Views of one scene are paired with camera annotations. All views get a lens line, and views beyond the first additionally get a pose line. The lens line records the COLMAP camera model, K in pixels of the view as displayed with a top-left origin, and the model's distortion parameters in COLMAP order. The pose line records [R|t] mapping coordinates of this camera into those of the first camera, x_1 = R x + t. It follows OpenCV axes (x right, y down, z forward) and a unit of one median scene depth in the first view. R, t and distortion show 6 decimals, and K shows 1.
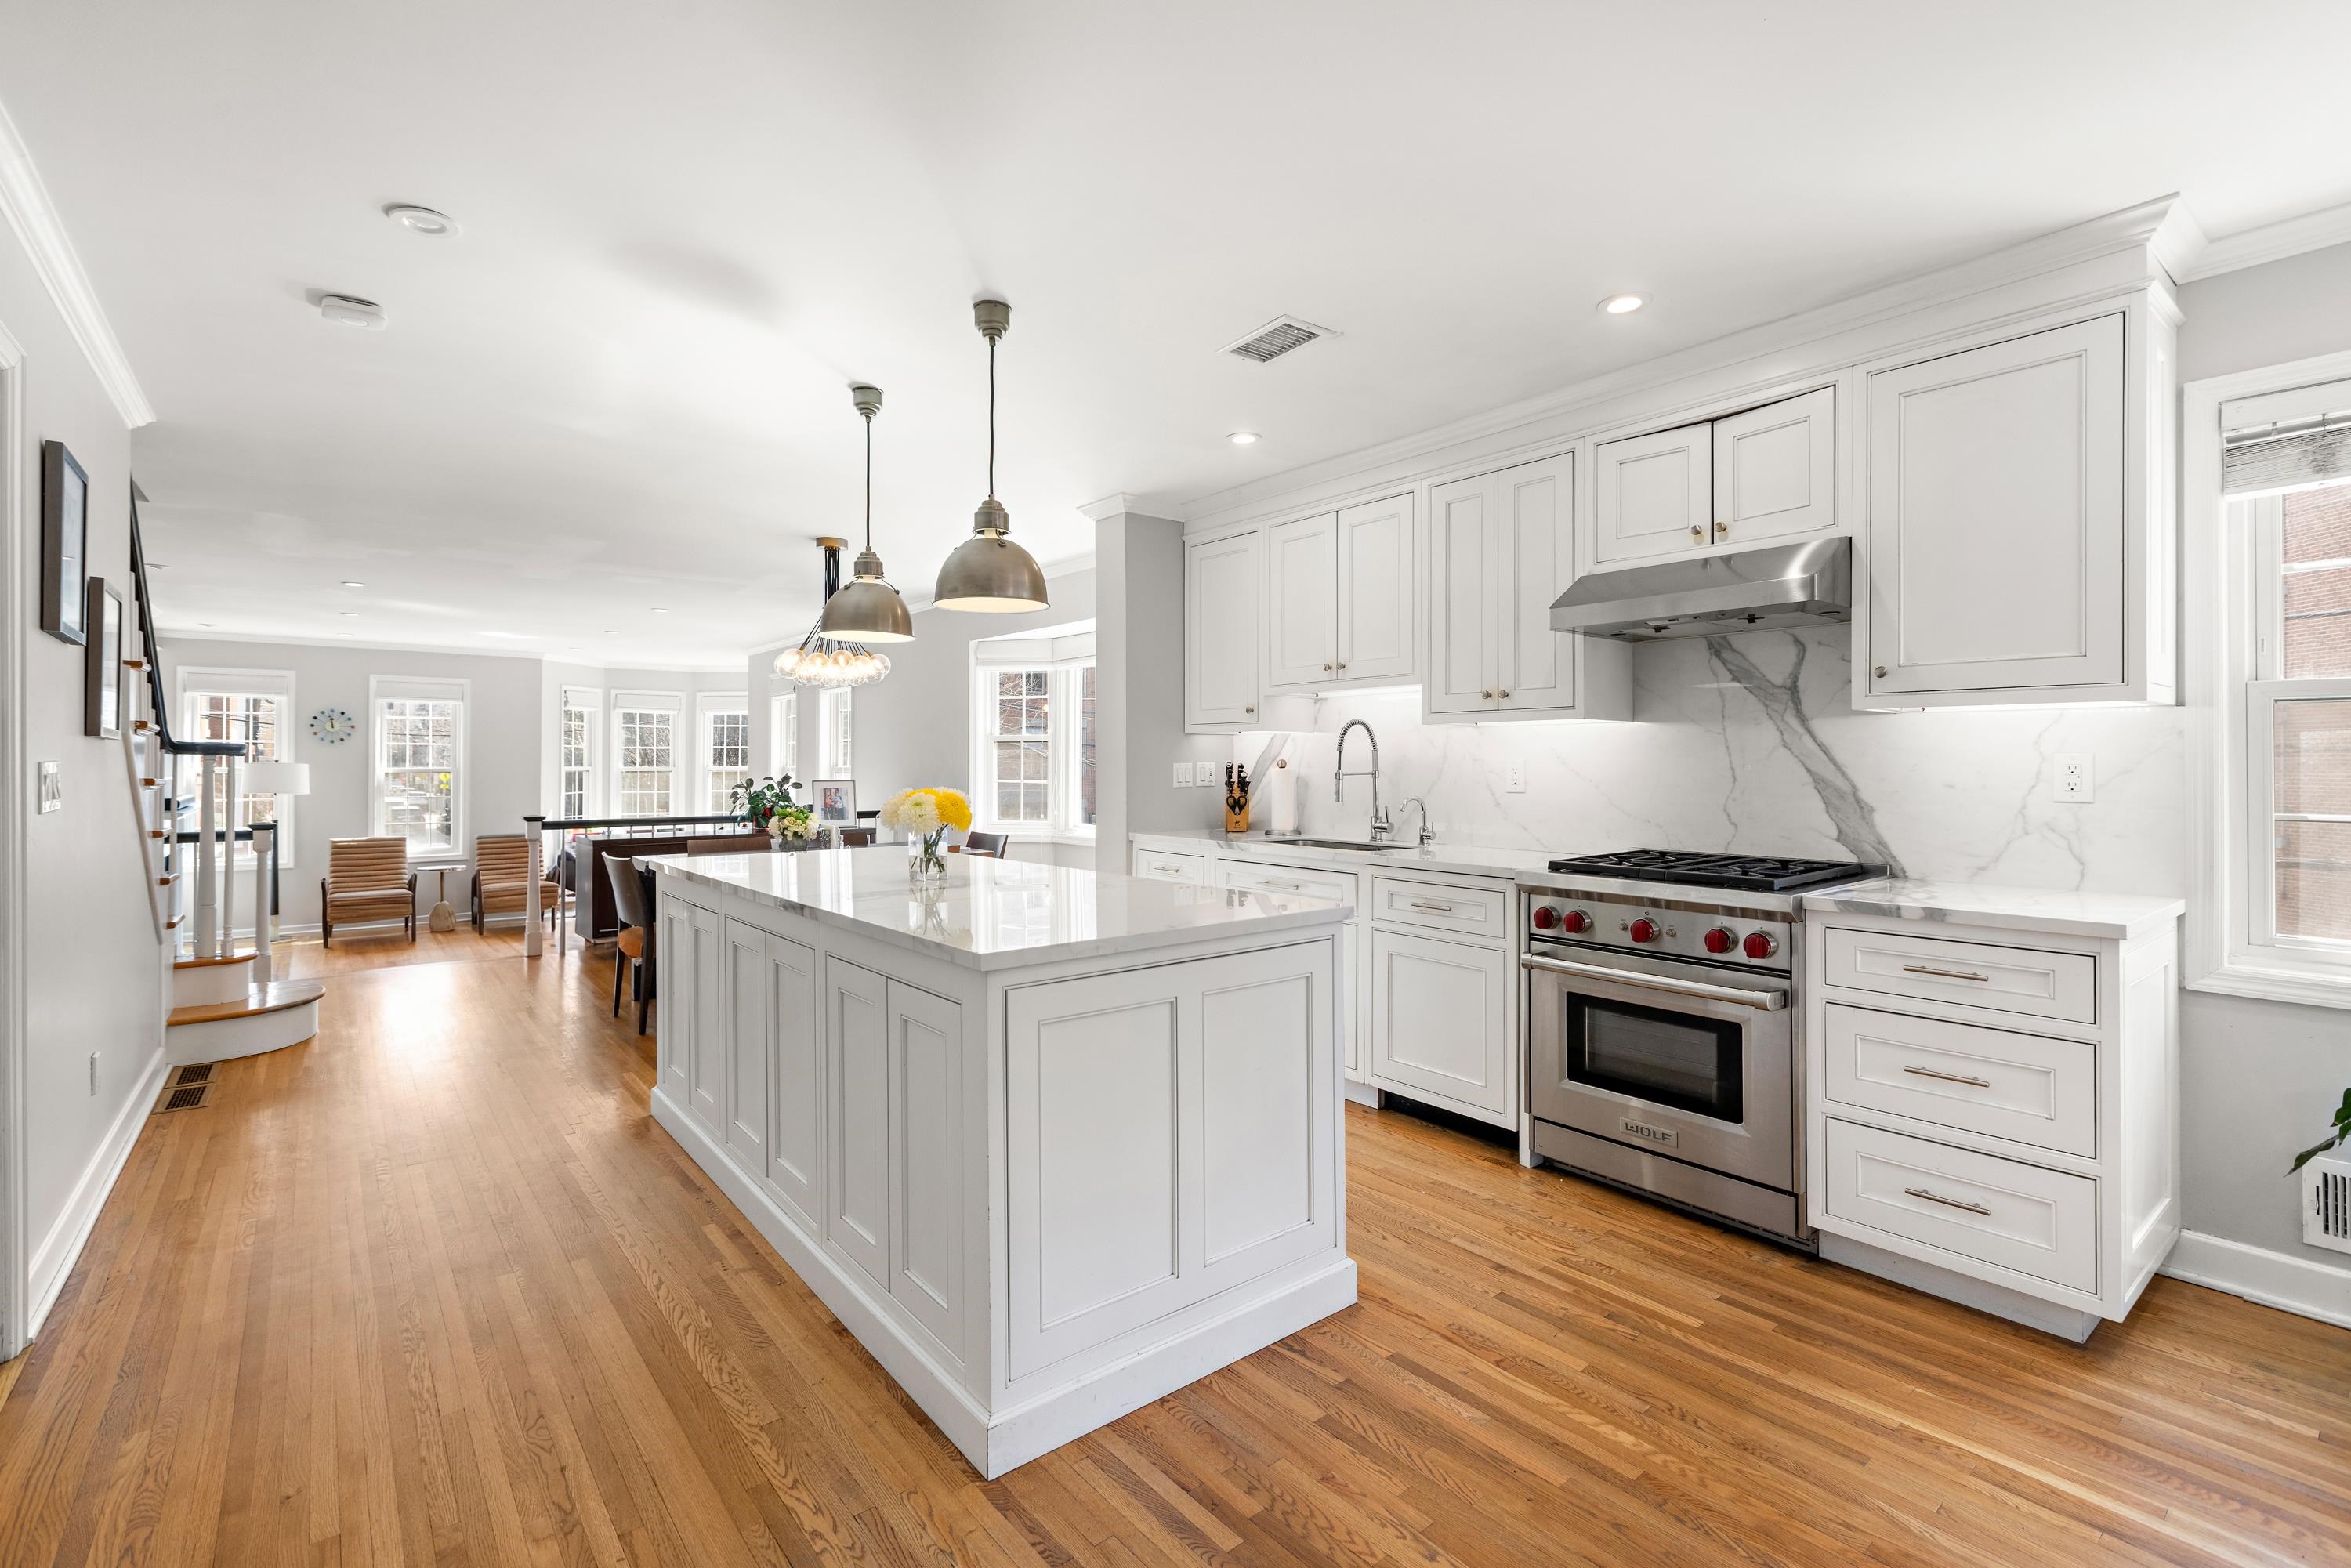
lens RADIAL K [[1059.4, 0, 1170.4], [0, 1059.4, 766.2], [0, 0, 1]] dist [0.000974, 0.000109]
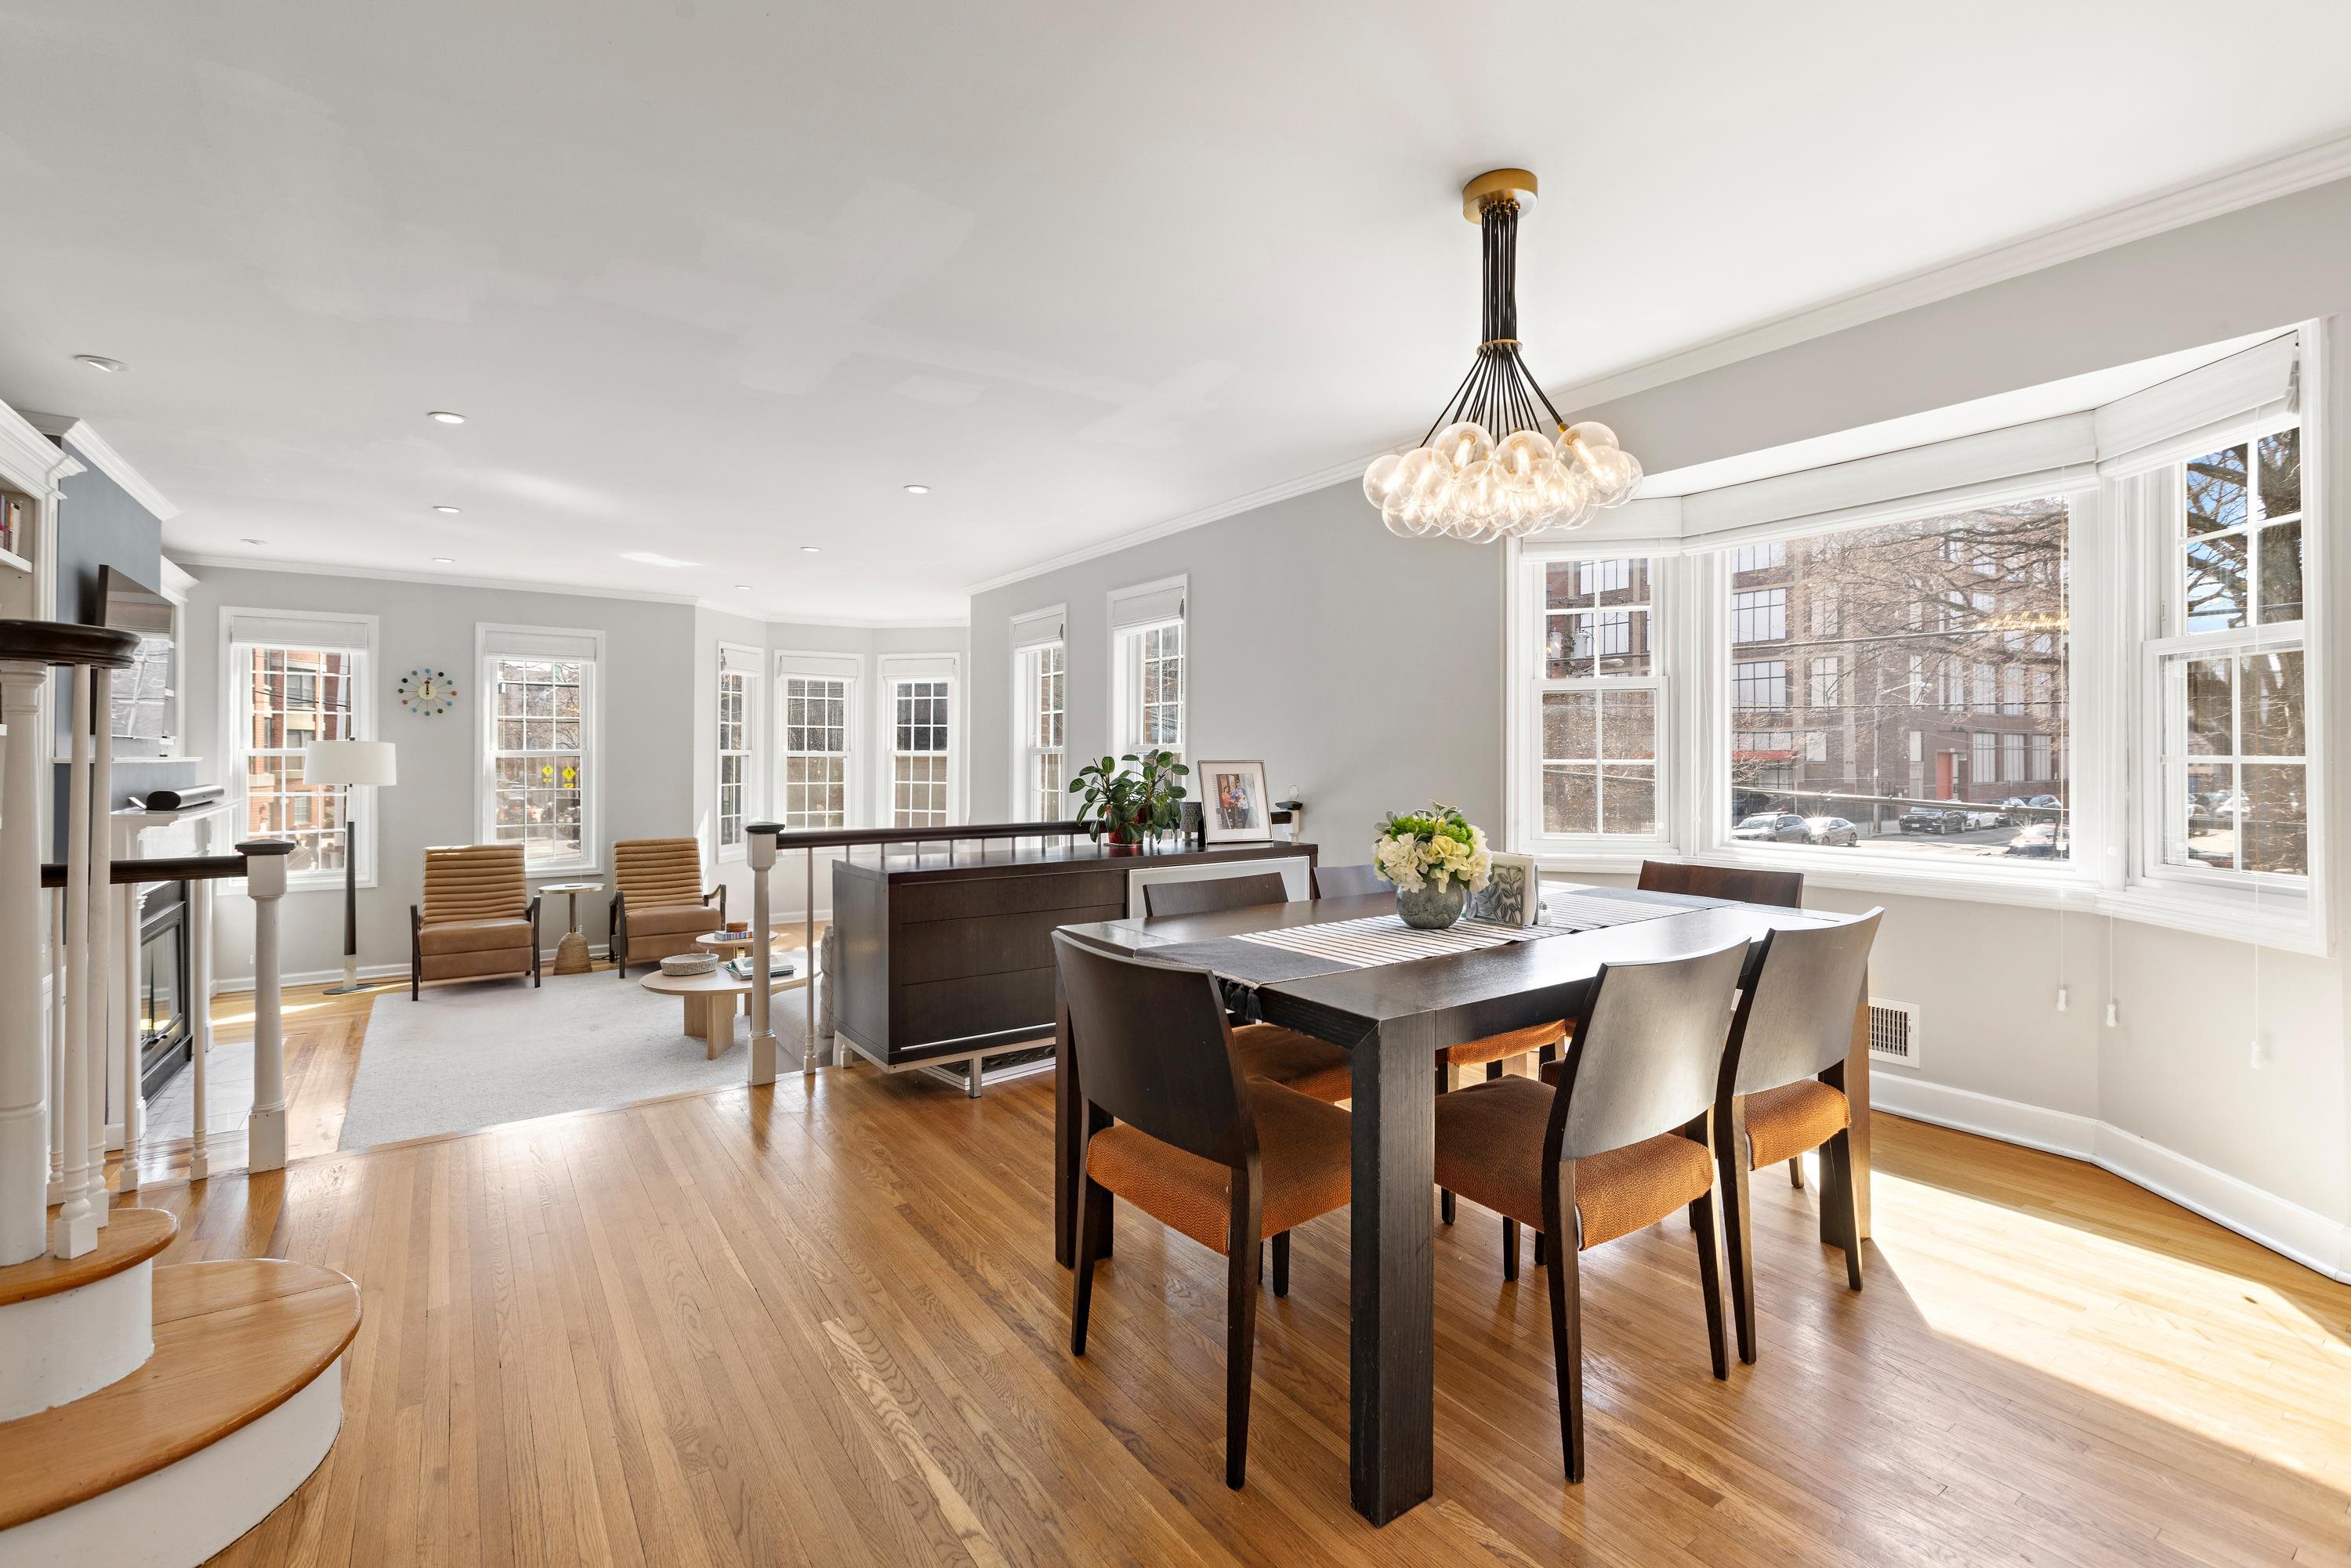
lens RADIAL K [[1059.4, 0, 1170.4], [0, 1059.4, 766.2], [0, 0, 1]] dist [0.000974, 0.000109]
pose [[0.997624, -0.000544, -0.068896, -0.436451], [0.000953, 0.999982, 0.005902, 0.017994], [0.068891, -0.005953, 0.997606, 0.582700]]
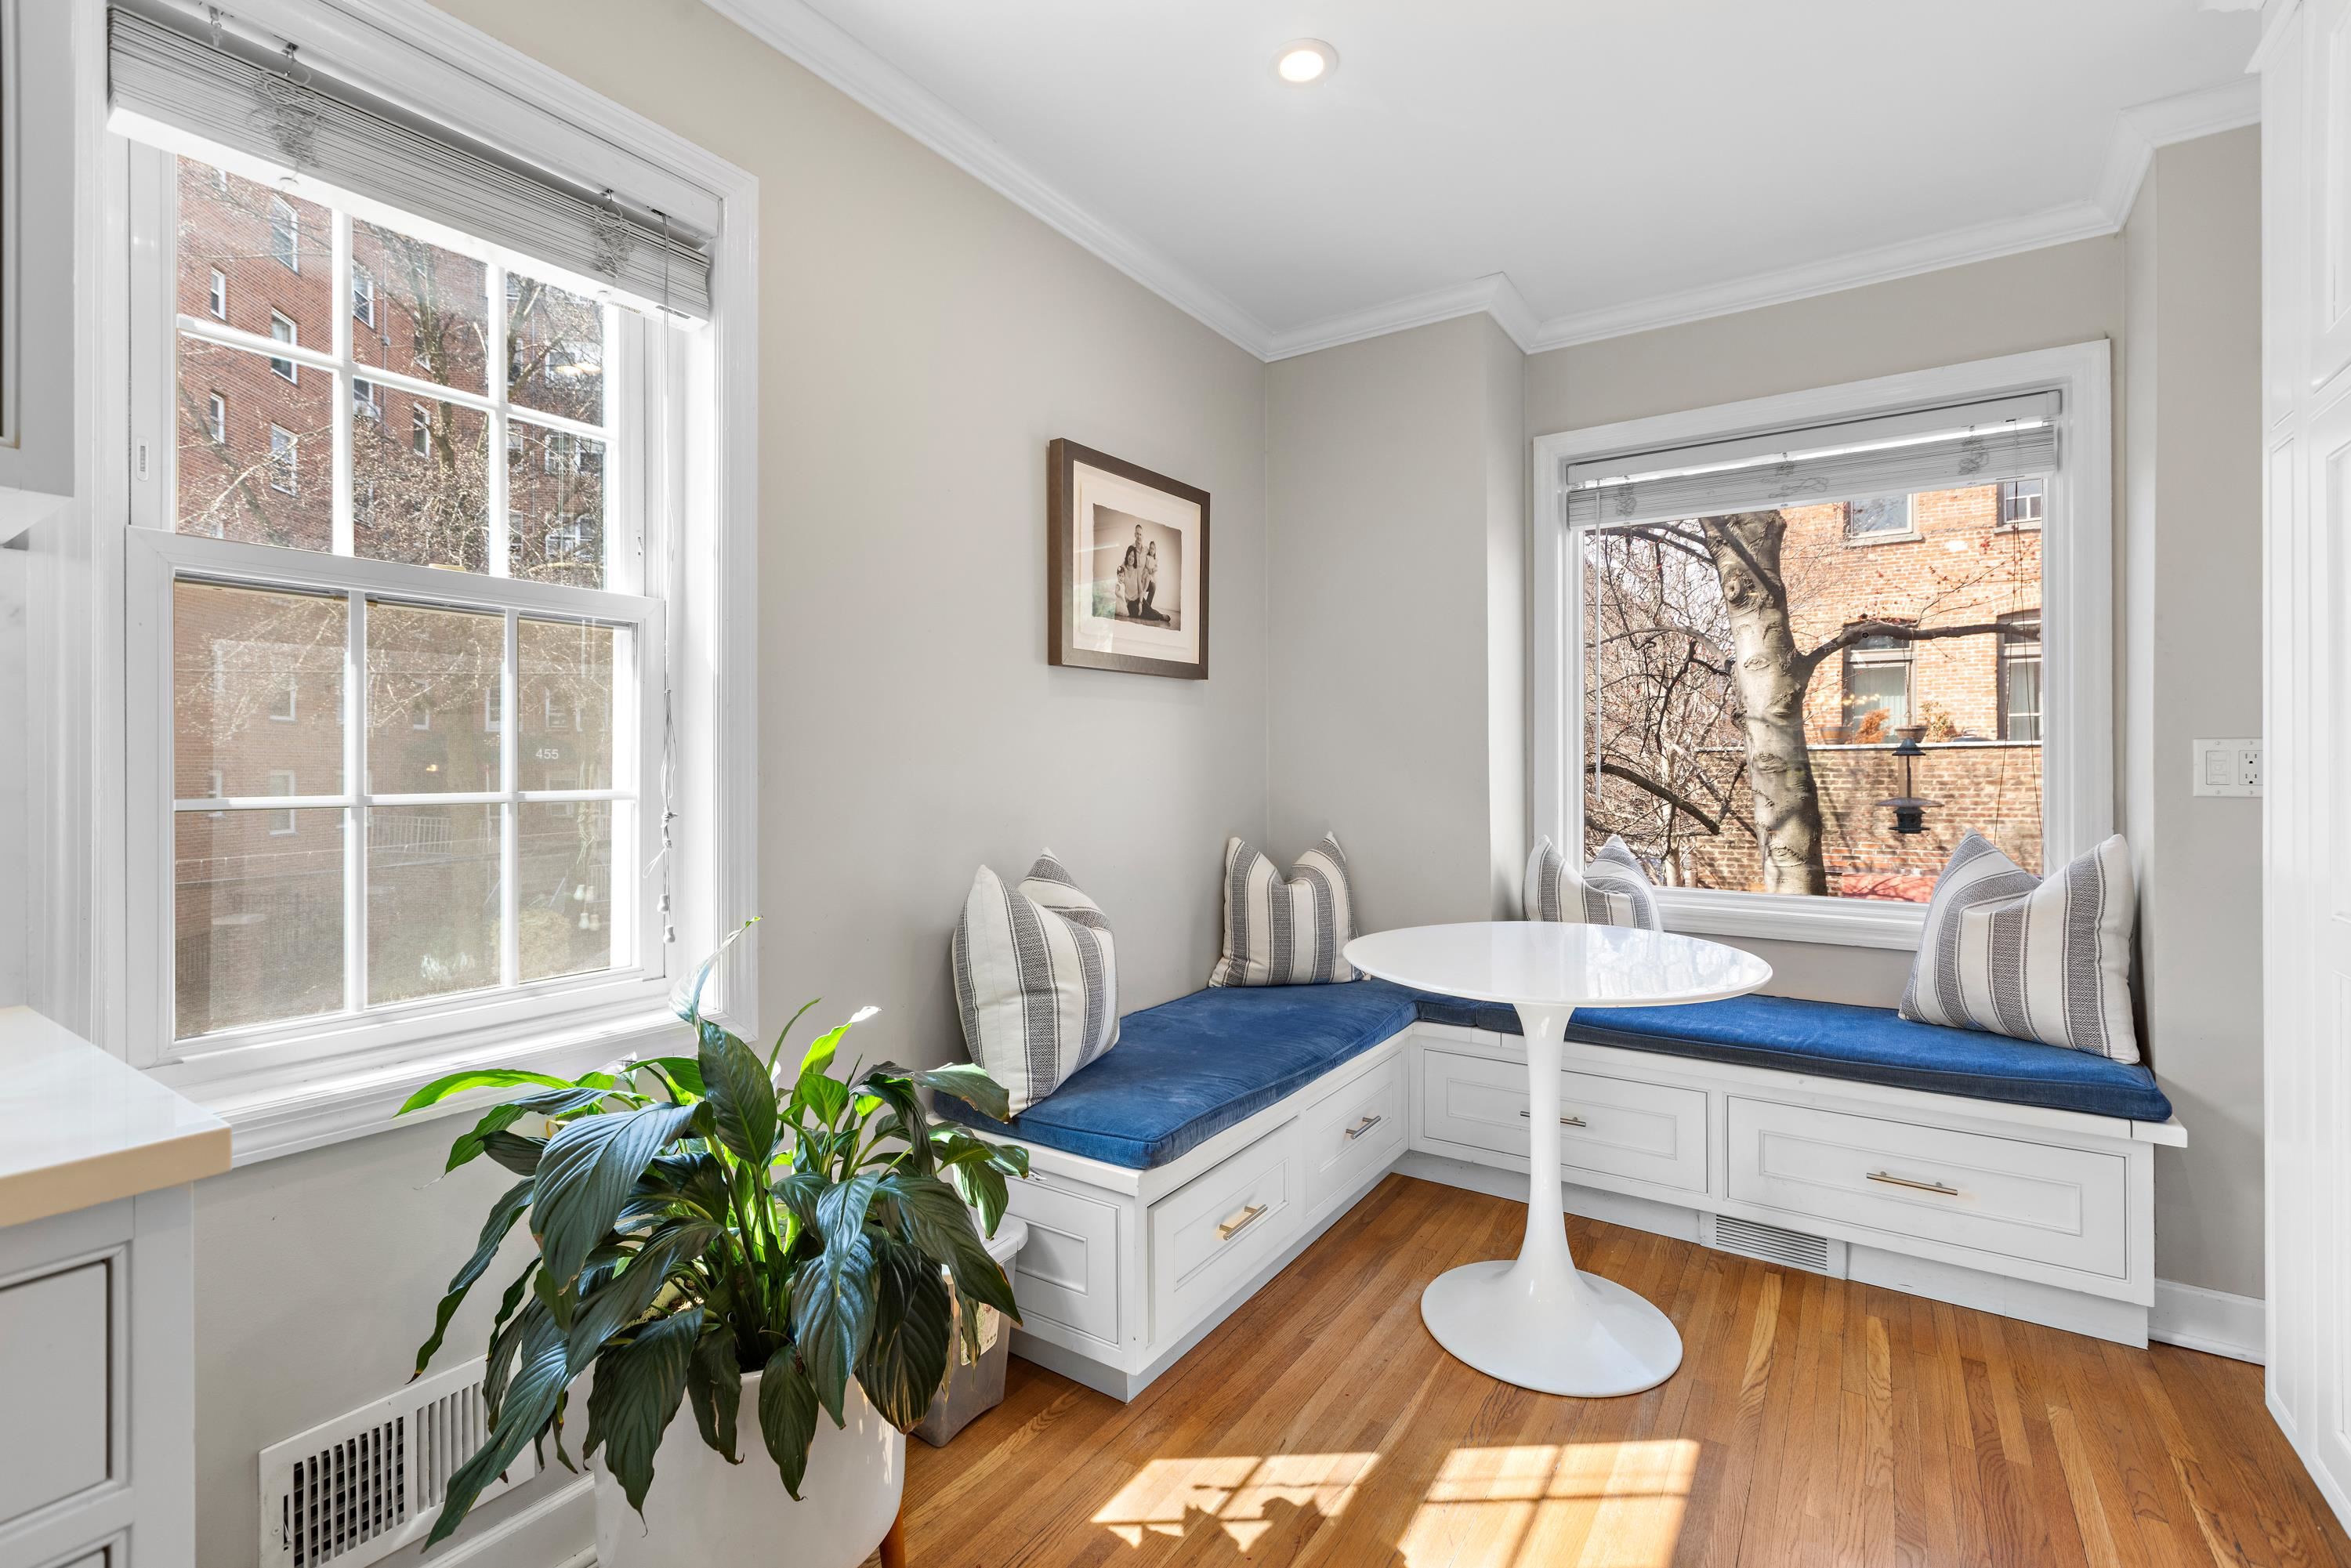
lens RADIAL K [[1059.4, 0, 1170.4], [0, 1059.4, 766.2], [0, 0, 1]] dist [0.000974, 0.000109]
pose [[-0.306732, 0.001481, 0.951795, 0.185637], [0.000381, 0.999999, -0.001434, 0.012588], [-0.951796, -0.000077, -0.306732, 0.312444]]
